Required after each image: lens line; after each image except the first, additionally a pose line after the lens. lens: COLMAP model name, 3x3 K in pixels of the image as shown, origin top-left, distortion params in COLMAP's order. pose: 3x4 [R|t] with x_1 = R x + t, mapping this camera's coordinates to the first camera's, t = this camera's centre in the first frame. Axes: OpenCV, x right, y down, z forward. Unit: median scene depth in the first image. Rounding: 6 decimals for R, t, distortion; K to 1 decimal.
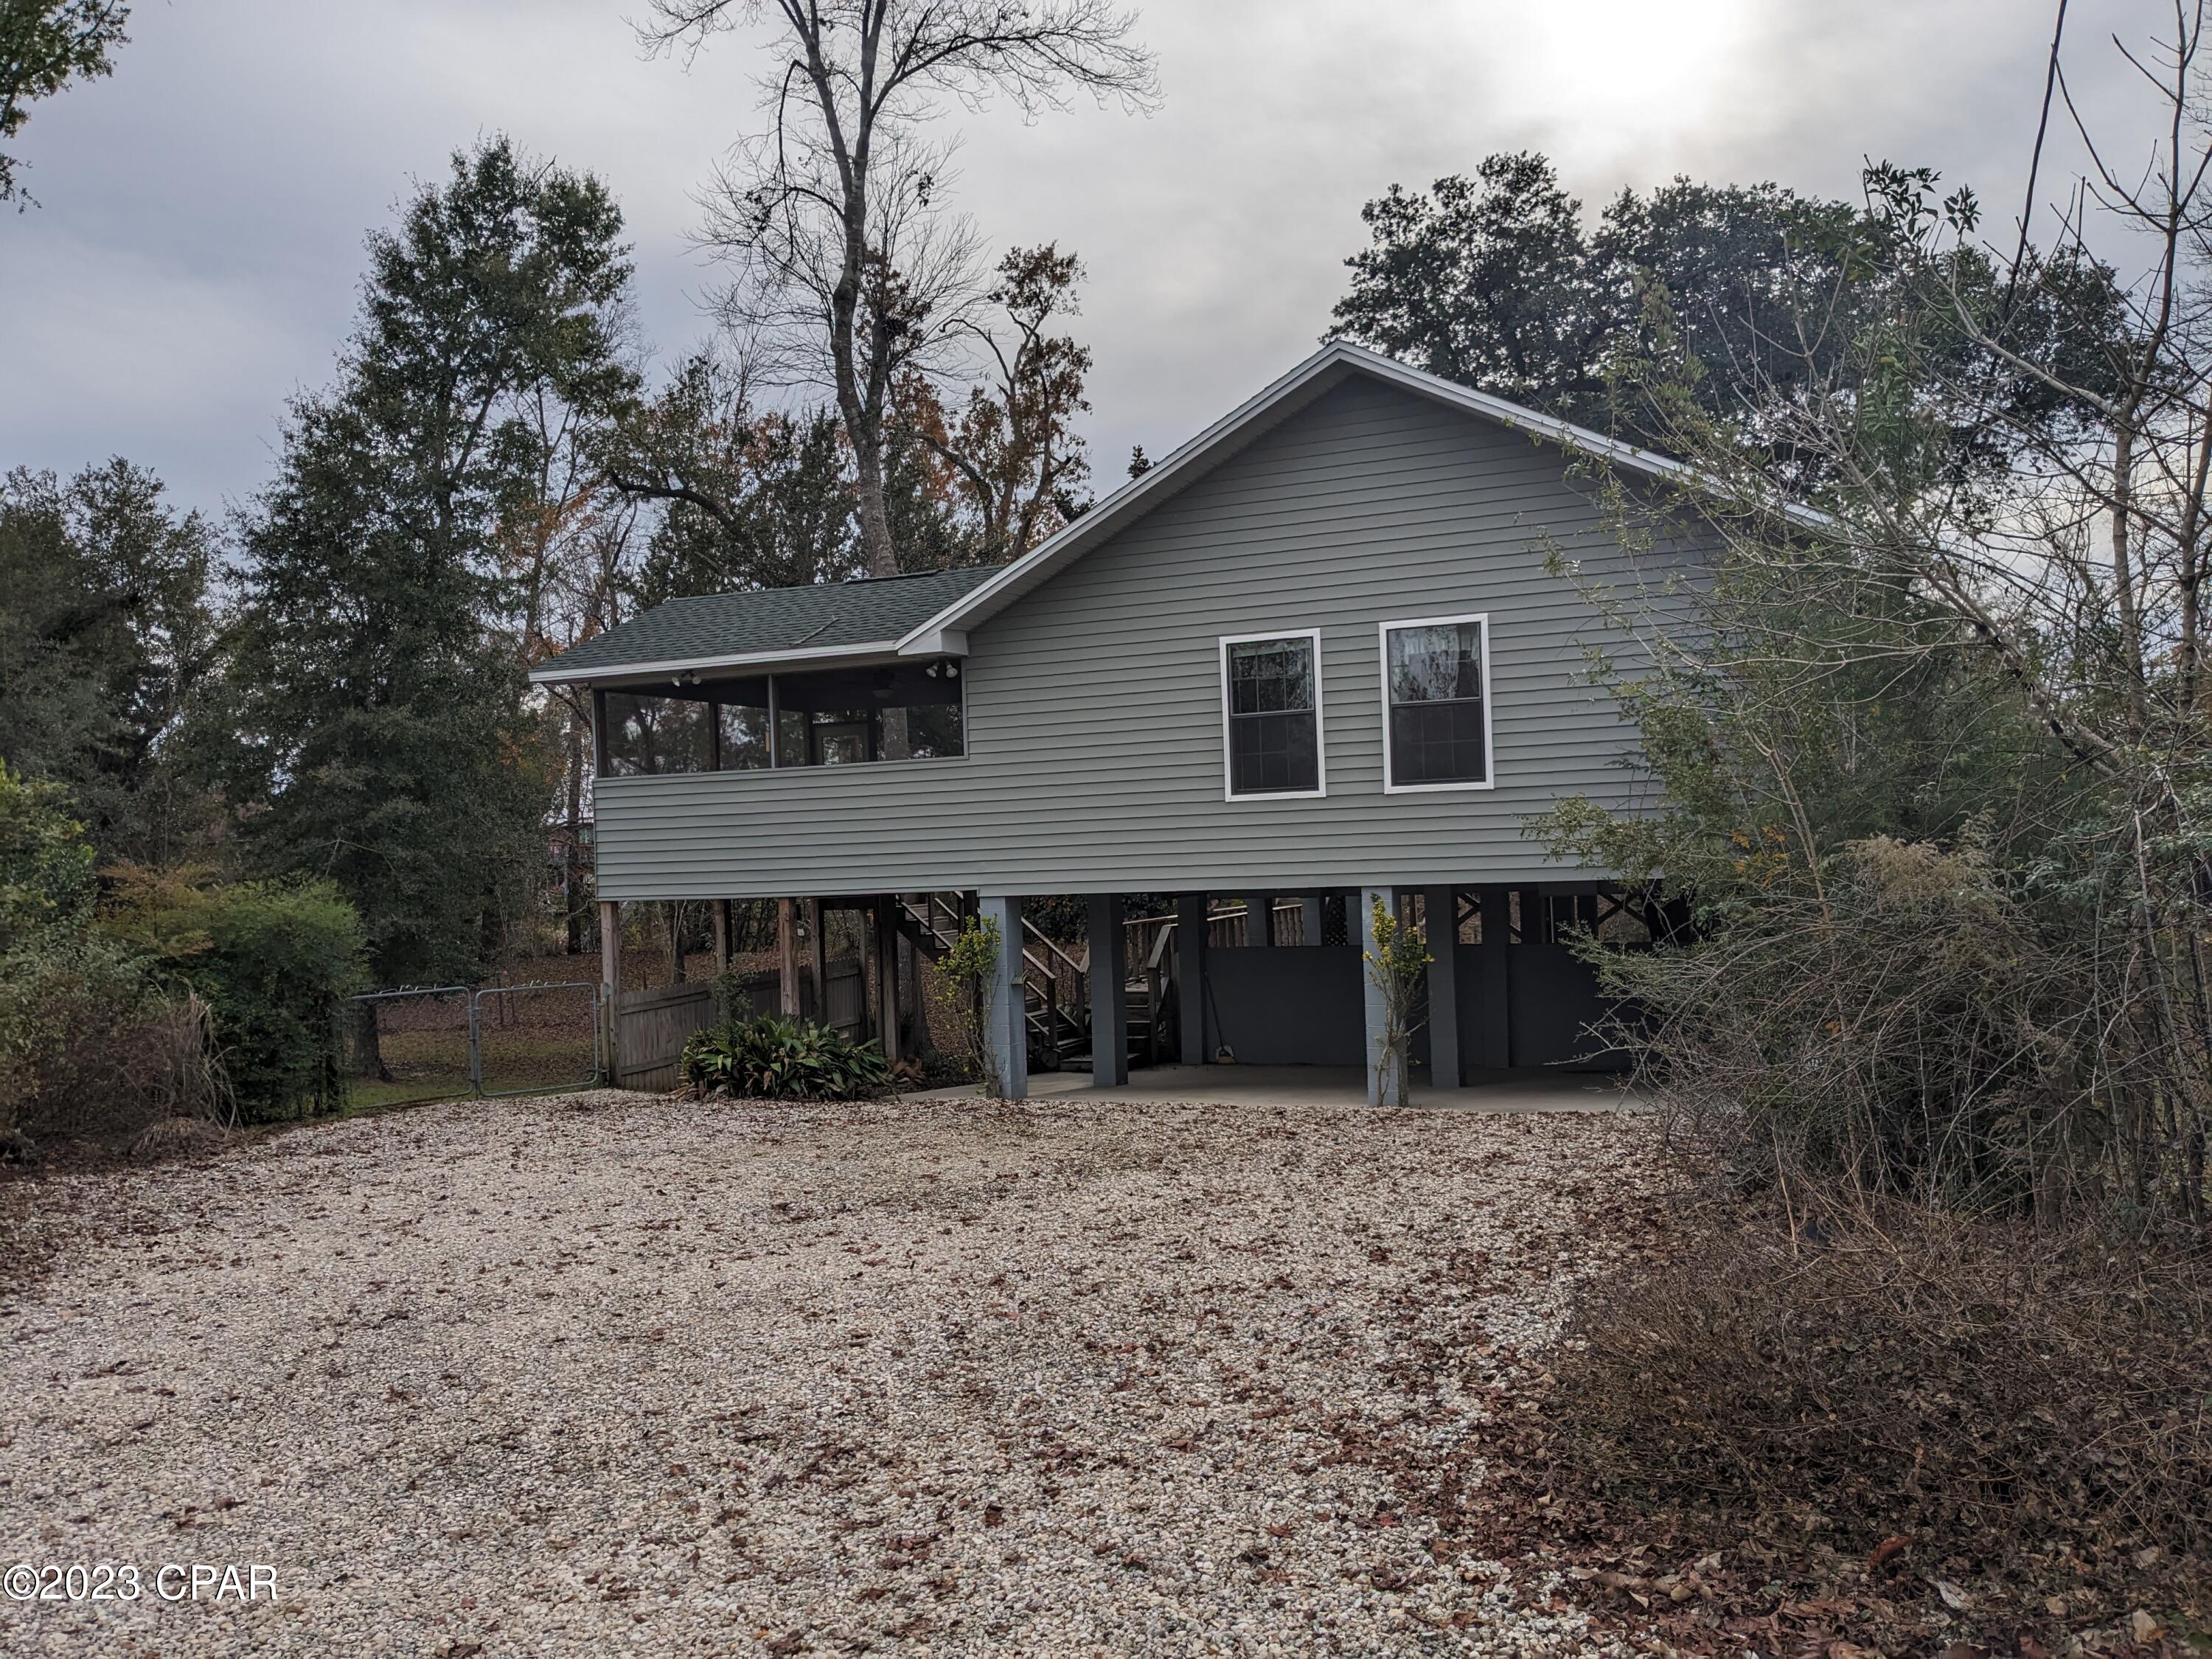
lens RADIAL K [[1738.5, 0, 1100.9], [0, 1738.5, 837.1], [0, 0, 1]] dist [-0.003315, -0.021049]
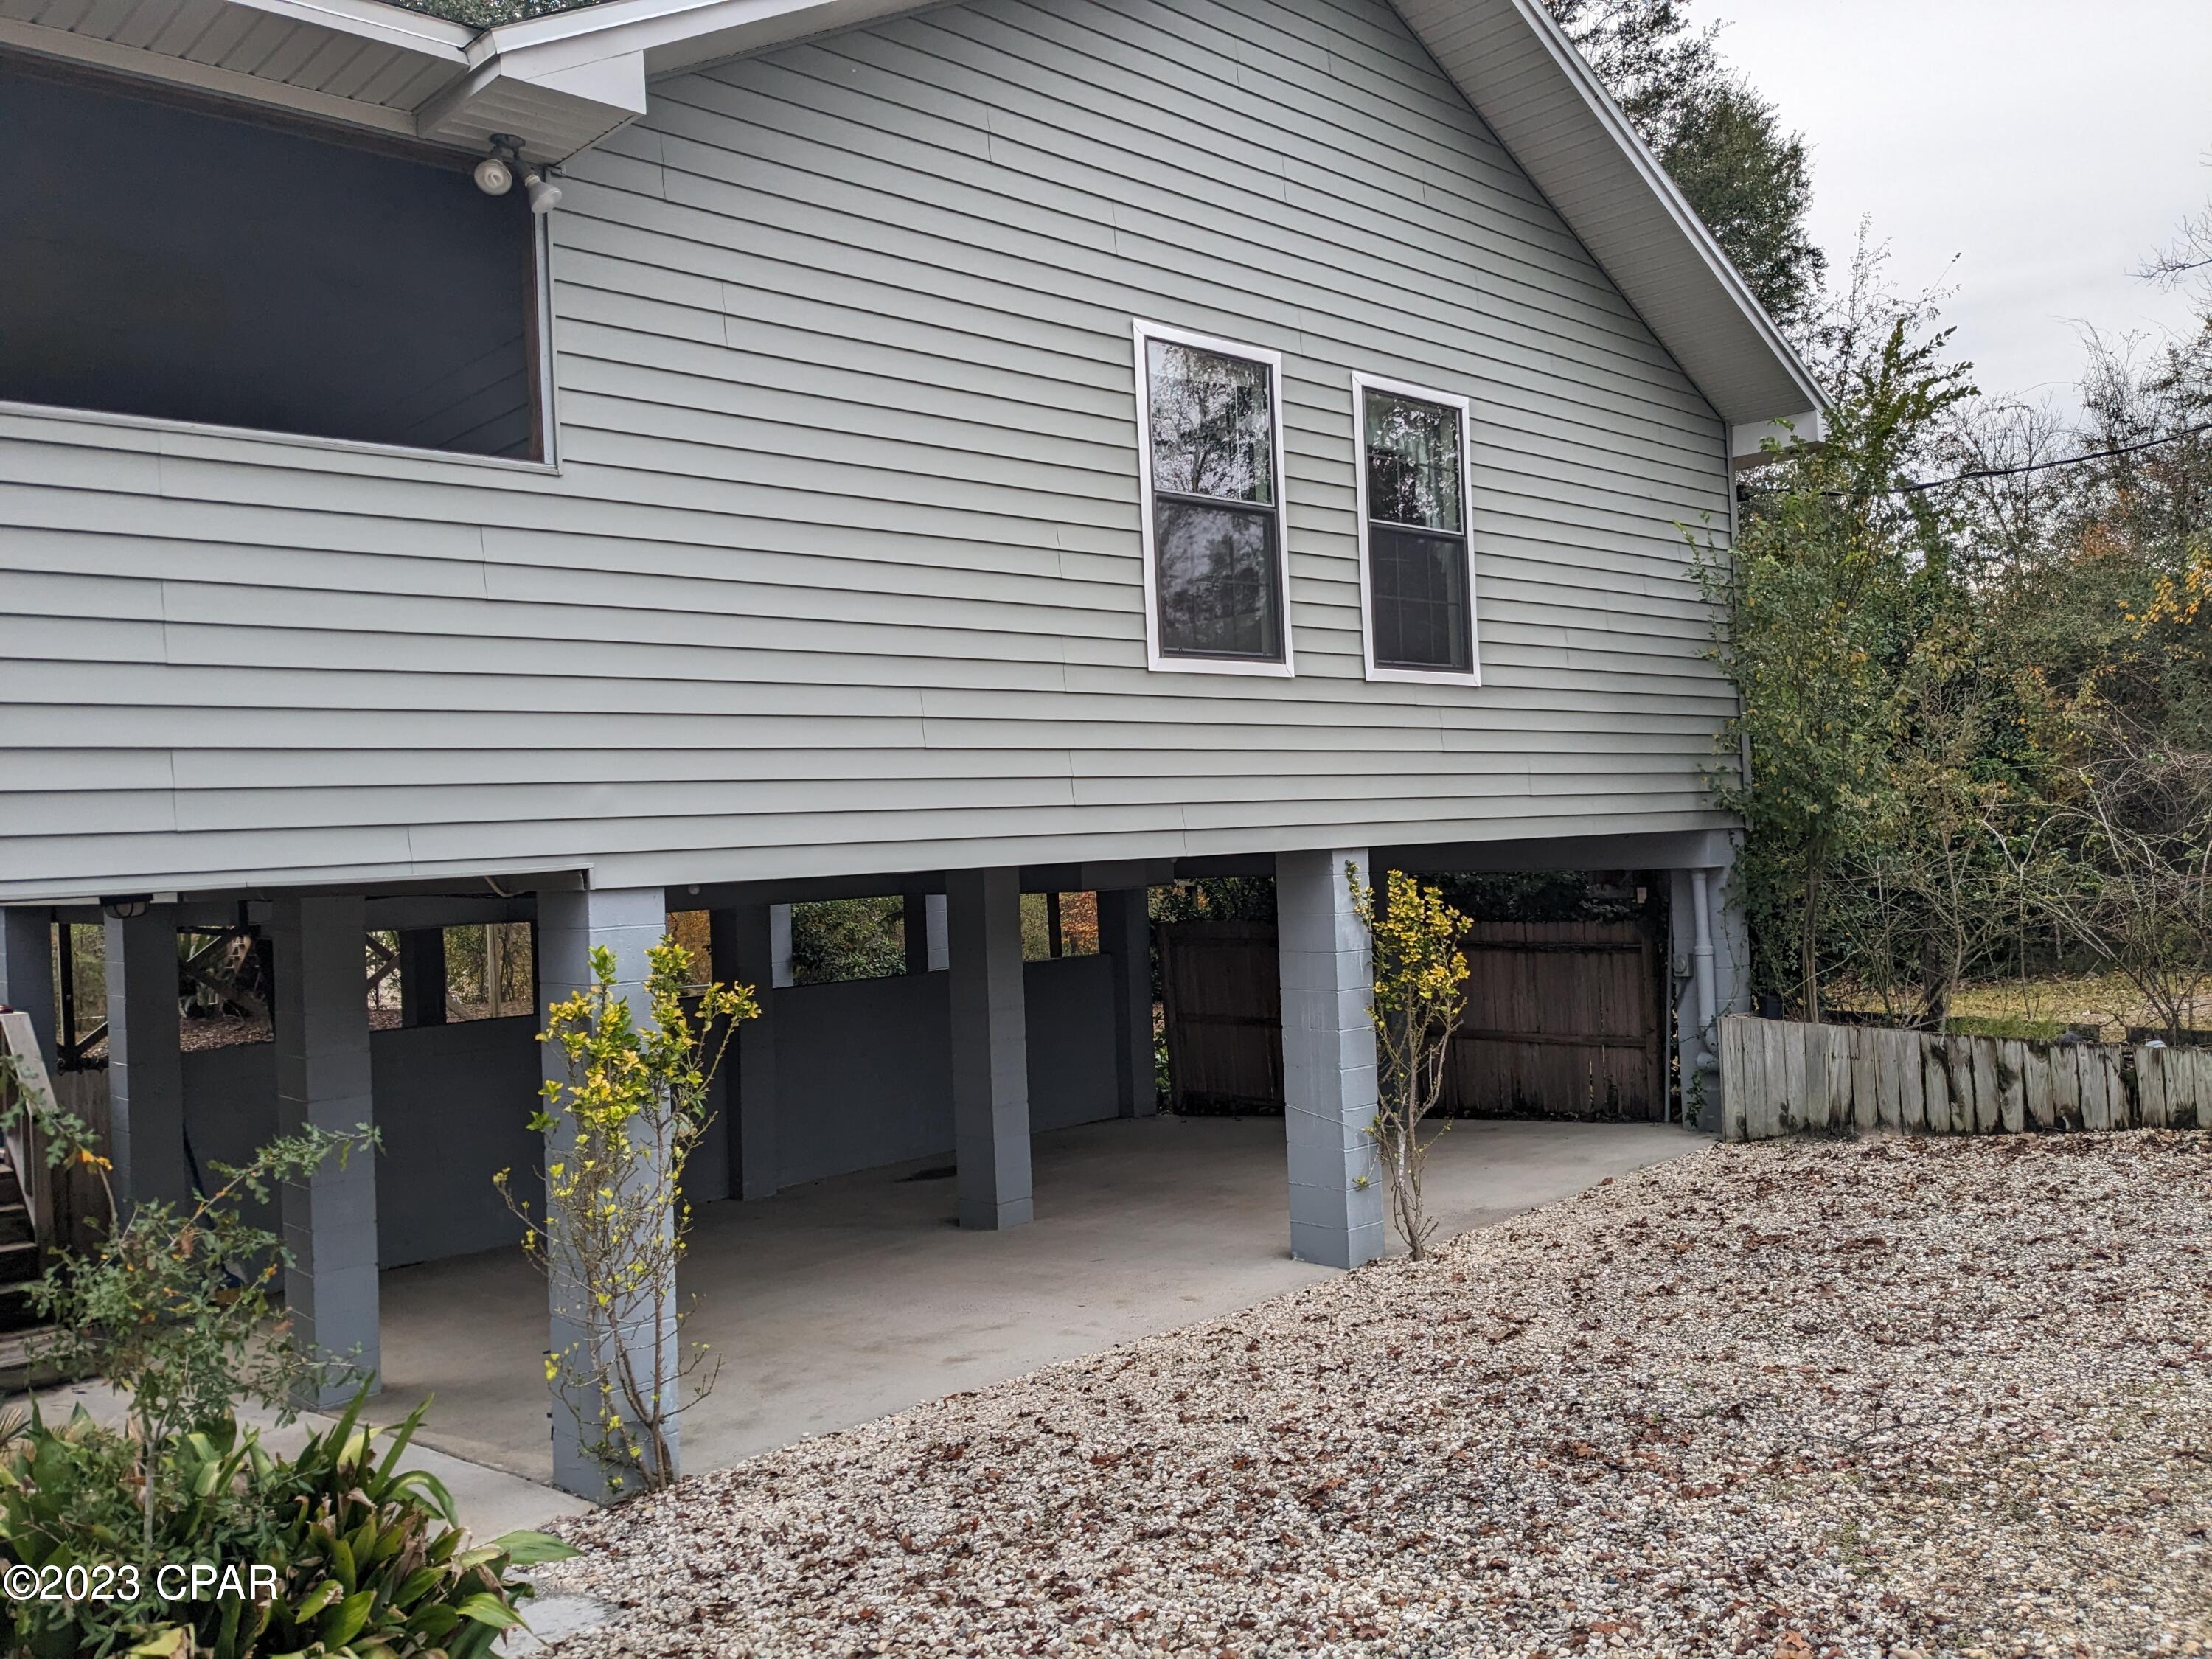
lens RADIAL K [[1738.5, 0, 1097.7], [0, 1738.5, 830.4], [0, 0, 1]] dist [-0.003315, -0.021049]
pose [[0.404422, 0.026459, 0.914190, -0.344303], [0.020296, 0.999076, -0.037894, 0.038541], [-0.914347, 0.033880, 0.403511, 0.790311]]
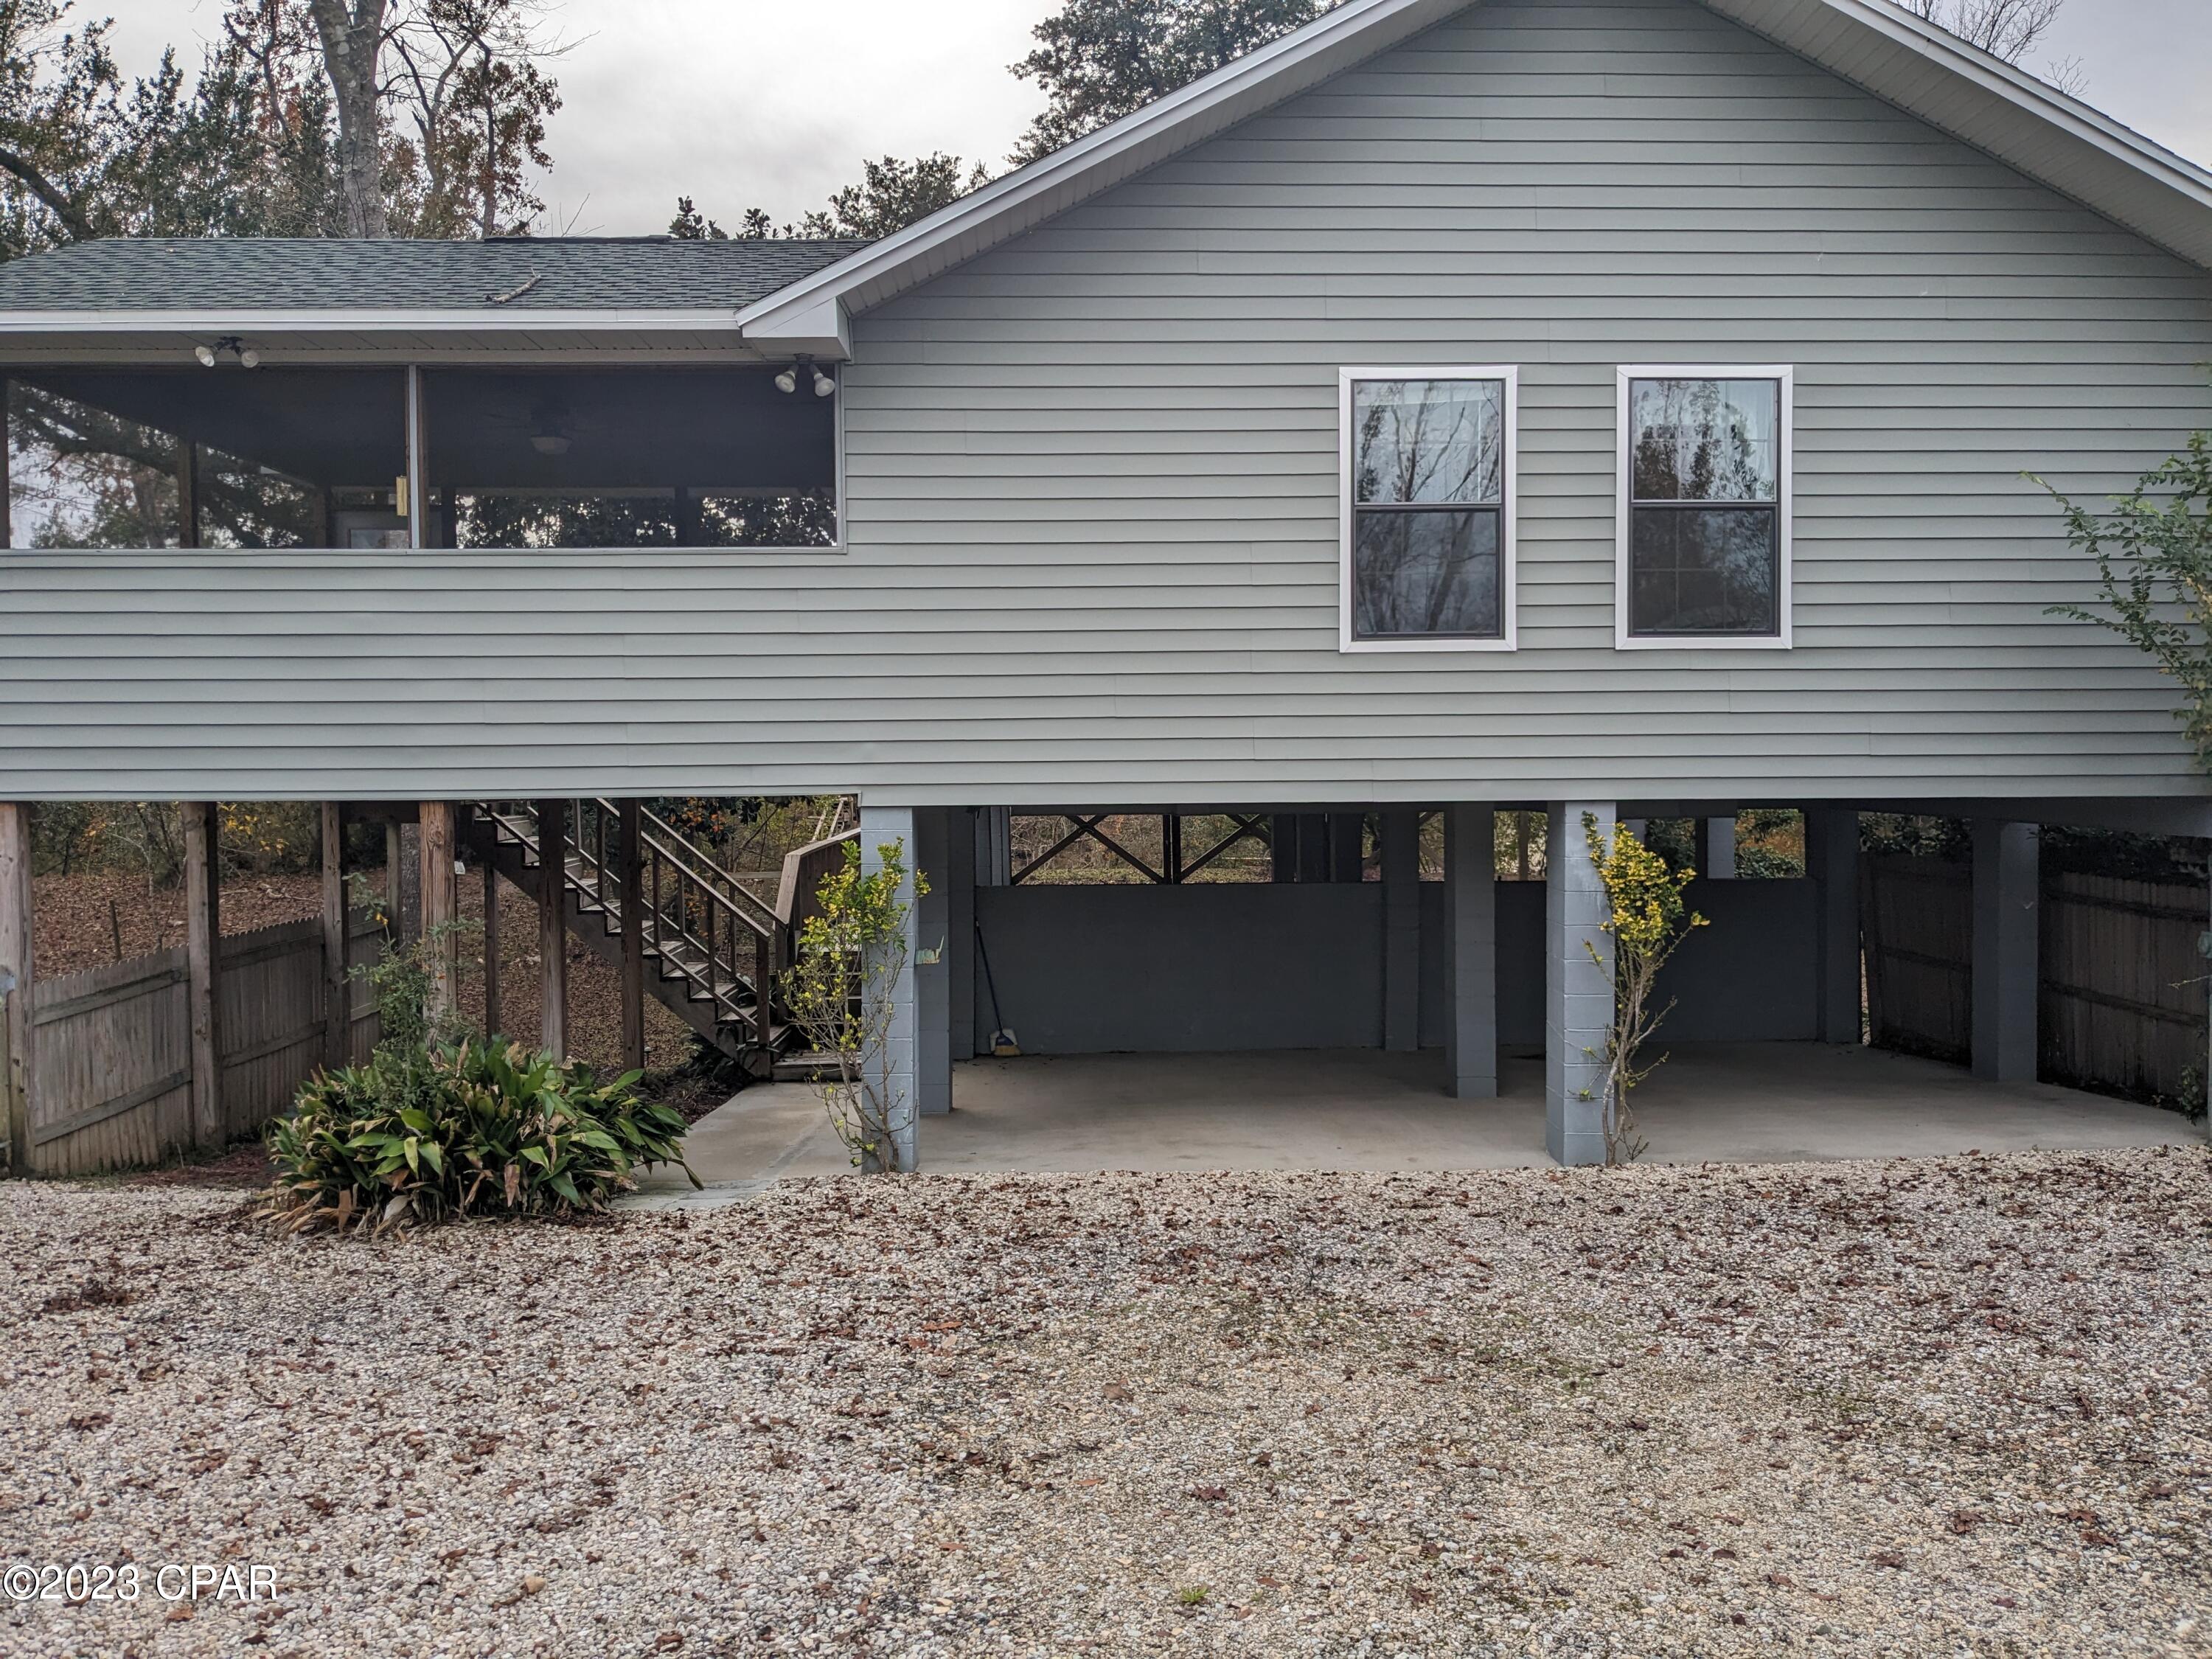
lens RADIAL K [[1738.5, 0, 1113.6], [0, 1738.5, 813.6], [0, 0, 1]] dist [-0.003315, -0.021049]
pose [[0.907453, 0.015909, 0.419853, -0.231633], [-0.030092, 0.999178, 0.027179, 0.019804], [-0.419076, -0.037297, 0.907185, 0.478783]]
